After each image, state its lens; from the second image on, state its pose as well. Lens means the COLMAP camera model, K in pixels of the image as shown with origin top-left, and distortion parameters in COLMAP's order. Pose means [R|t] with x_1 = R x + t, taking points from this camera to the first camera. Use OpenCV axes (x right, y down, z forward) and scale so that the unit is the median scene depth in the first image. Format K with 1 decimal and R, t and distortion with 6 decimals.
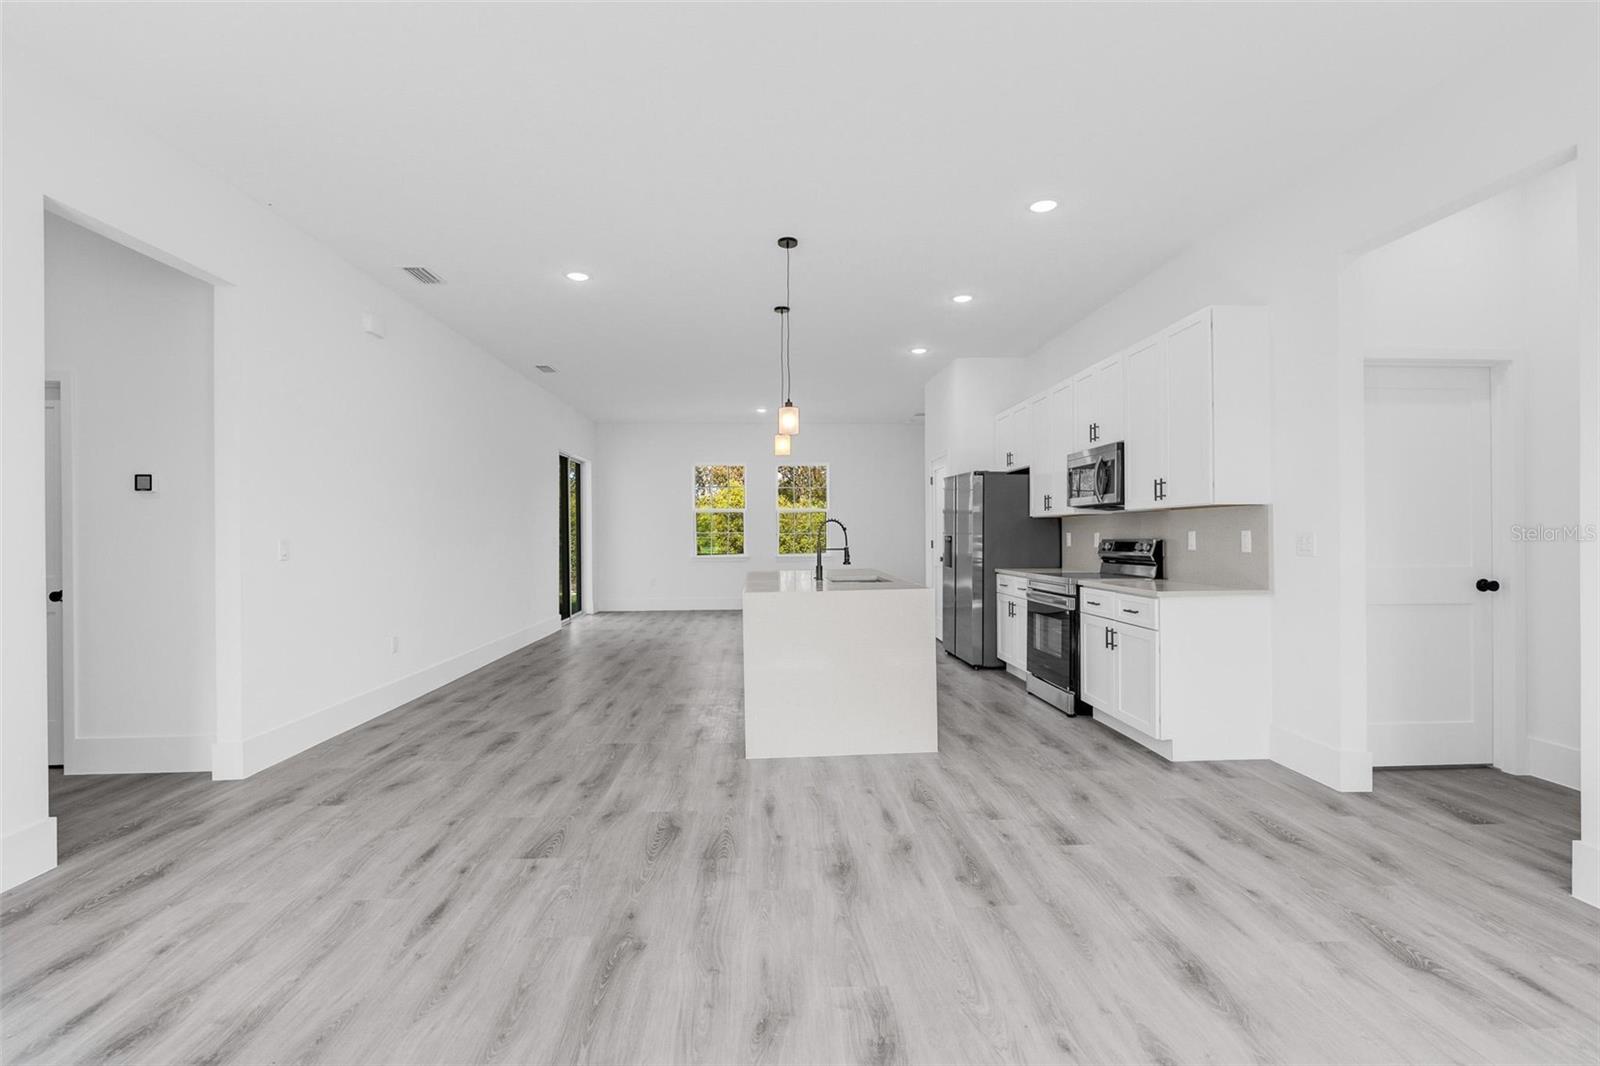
lens RADIAL K [[723.6, 0, 794.5], [0, 723.6, 532.2], [0, 0, 1]] dist [-0.009509, 0.002949]
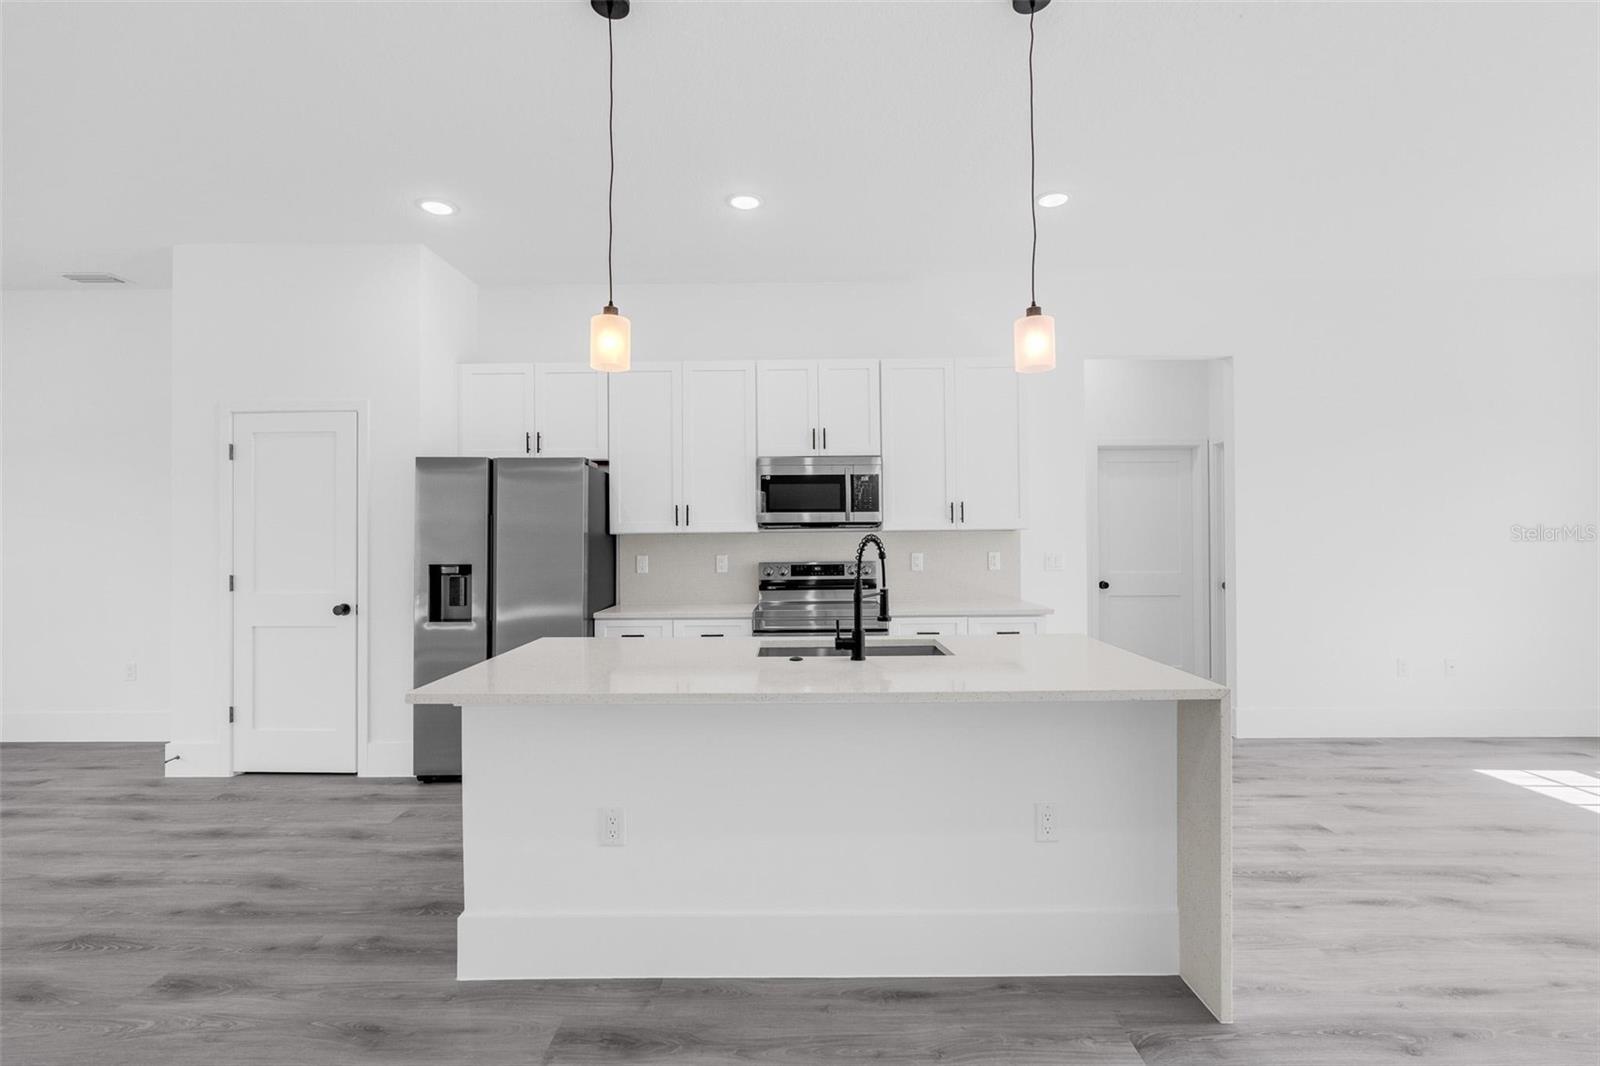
lens RADIAL K [[723.6, 0, 794.6], [0, 723.6, 536.5], [0, 0, 1]] dist [-0.009509, 0.002949]
pose [[0.055796, 0.011042, 0.998381, -0.515729], [0.003553, 0.999930, -0.011258, -0.013878], [-0.998436, 0.004175, 0.055753, 1.129242]]
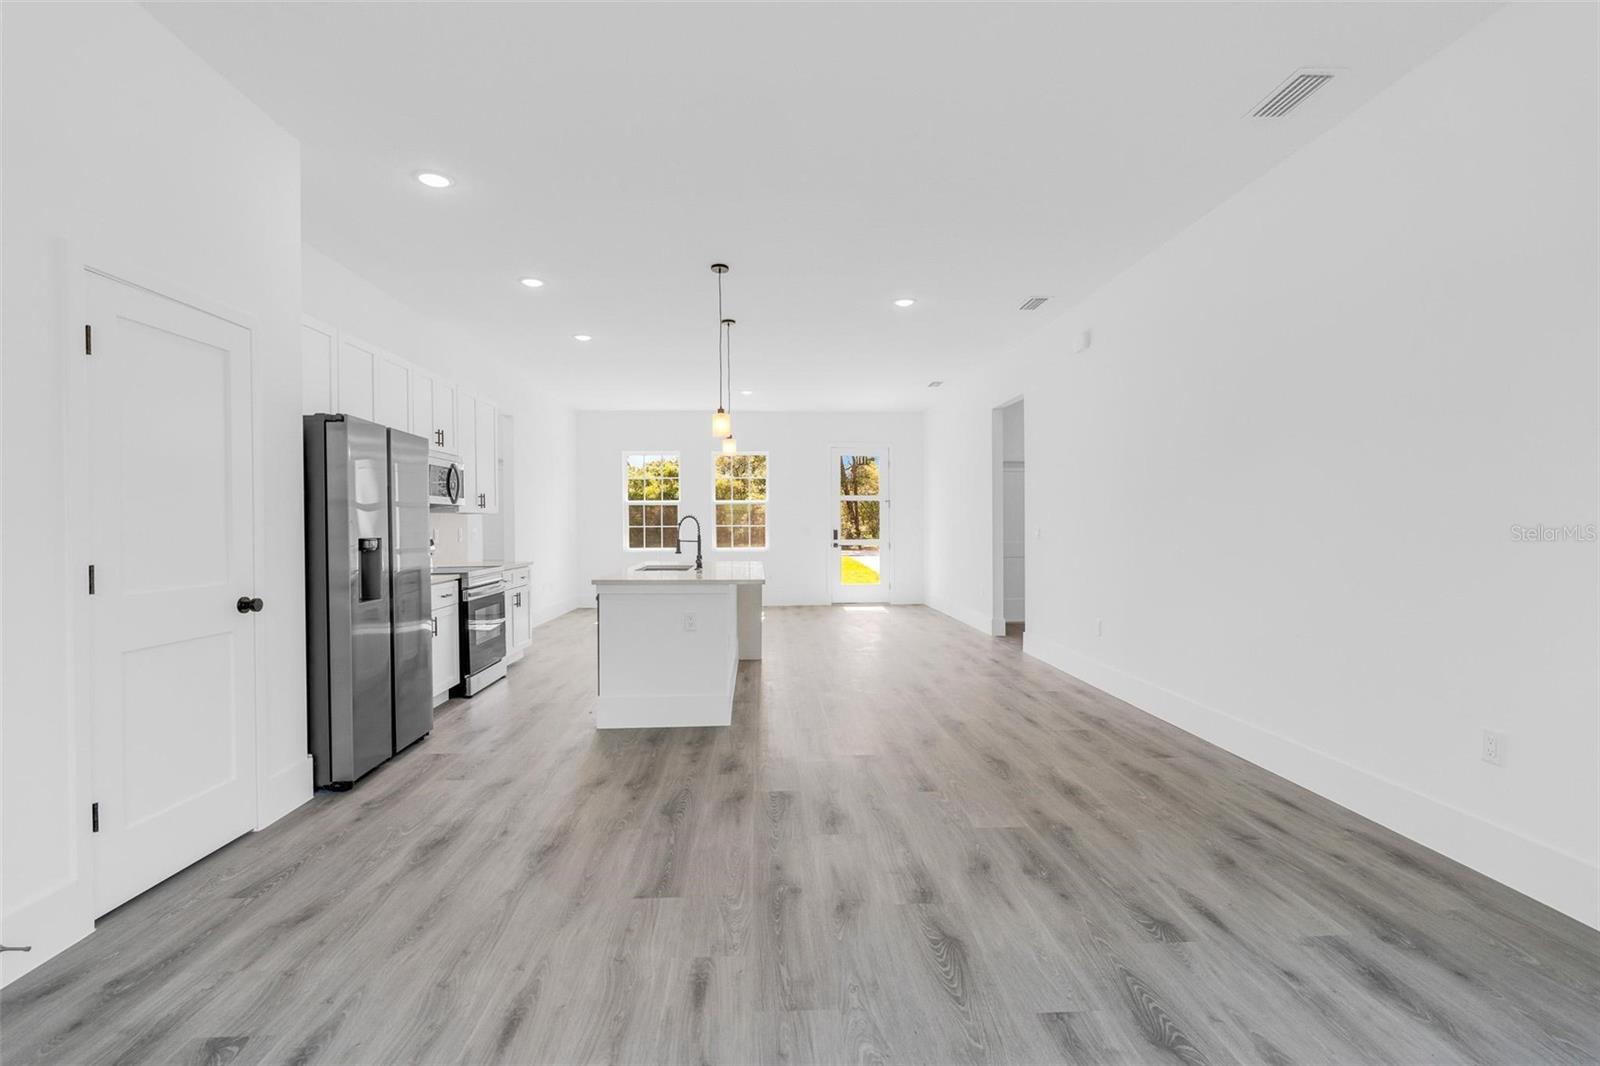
lens RADIAL K [[723.6, 0, 795.4], [0, 723.6, 531.2], [0, 0, 1]] dist [-0.009509, 0.002949]
pose [[-0.999898, 0.013073, -0.005696, -0.127777], [0.013044, 0.999902, 0.005150, 0.003165], [0.005763, 0.005075, -0.999971, 2.406357]]
